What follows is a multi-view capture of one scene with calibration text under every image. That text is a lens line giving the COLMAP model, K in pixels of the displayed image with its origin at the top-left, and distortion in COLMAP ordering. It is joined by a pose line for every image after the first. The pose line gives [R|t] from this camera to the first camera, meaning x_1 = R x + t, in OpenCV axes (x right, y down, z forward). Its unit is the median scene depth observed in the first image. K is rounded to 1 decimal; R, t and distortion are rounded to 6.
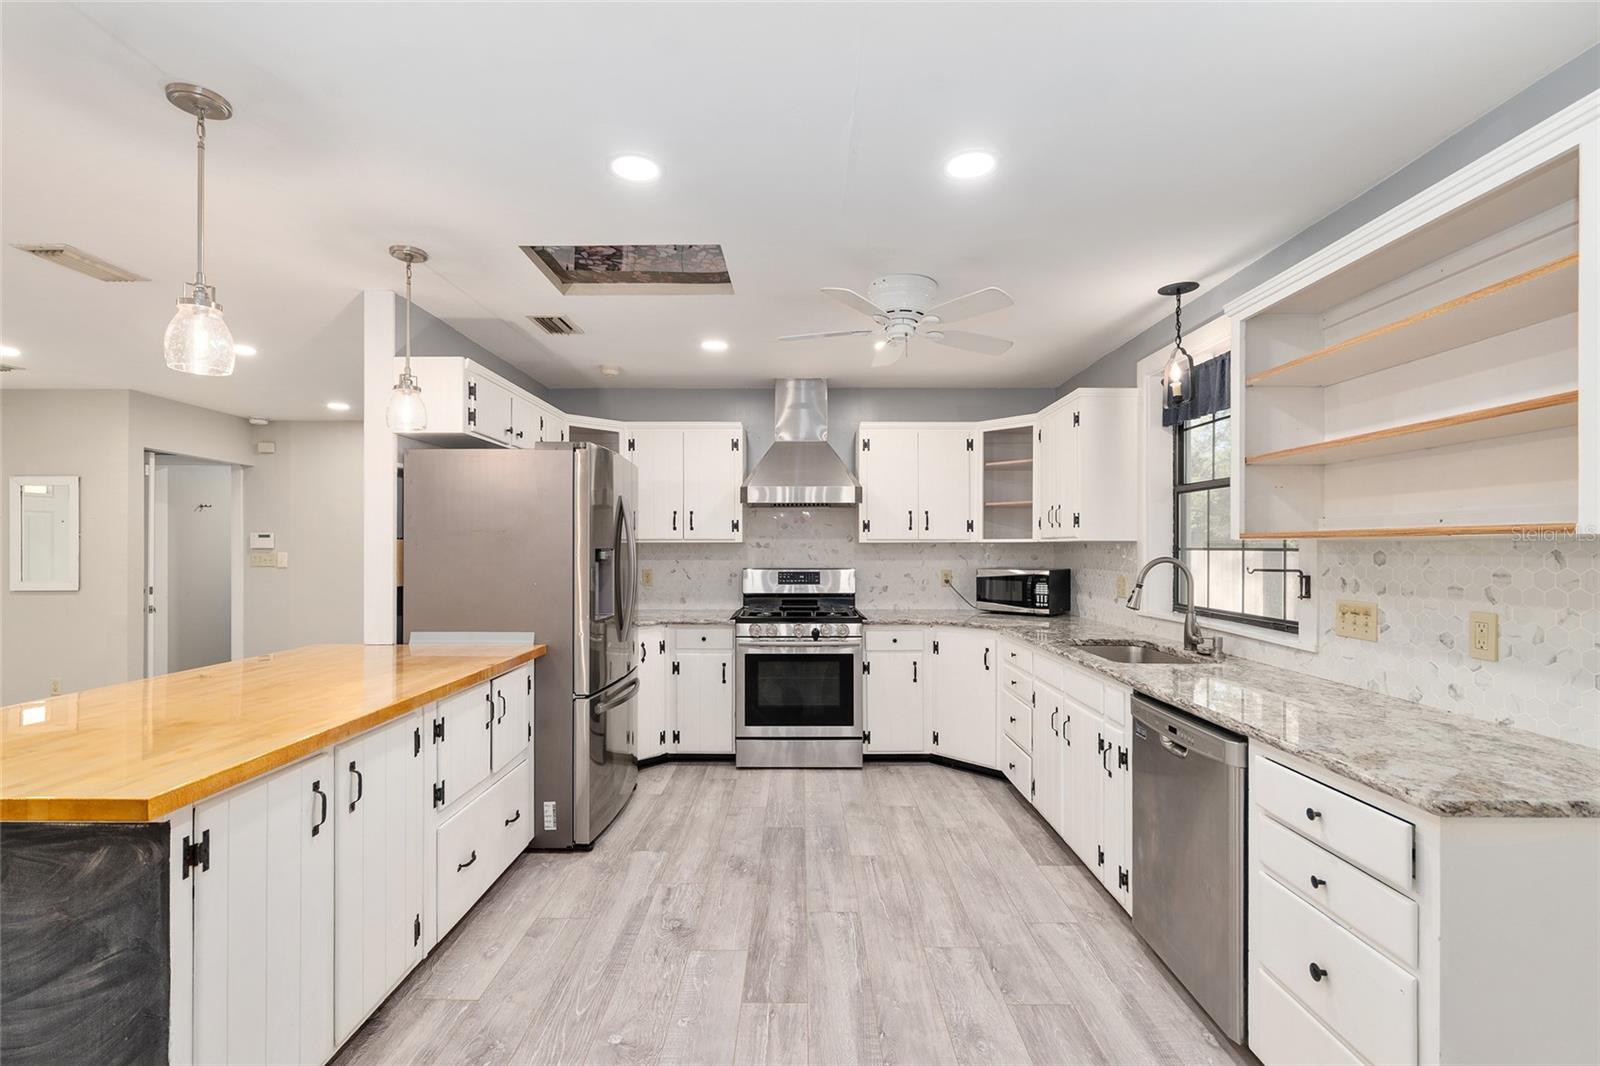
lens RADIAL K [[702.4, 0, 801.3], [0, 702.4, 547.3], [0, 0, 1]] dist [0.000597, -0.000028]
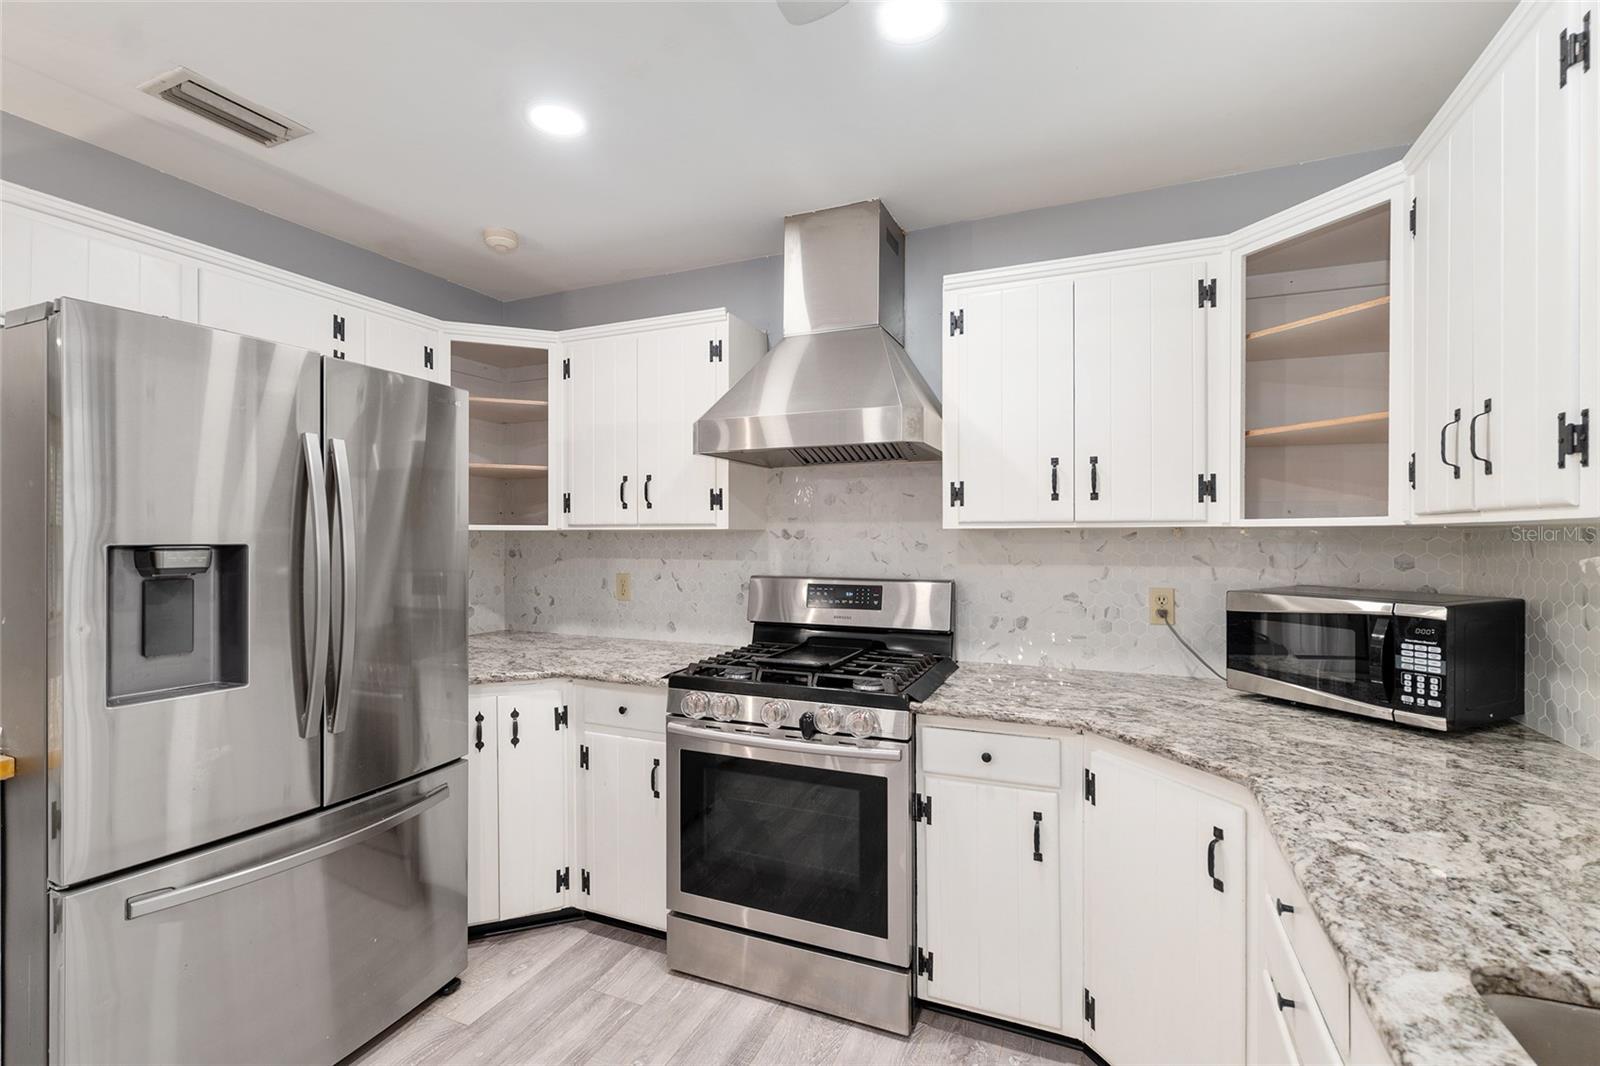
lens RADIAL K [[718.2, 0, 796.1], [0, 718.2, 537.5], [0, 0, 1]] dist [-0.003269, 0.000212]
pose [[0.917077, 0.000524, -0.398709, 0.195899], [0.001363, 0.999989, 0.004451, -0.003368], [0.398707, -0.004625, 0.917067, 0.538599]]
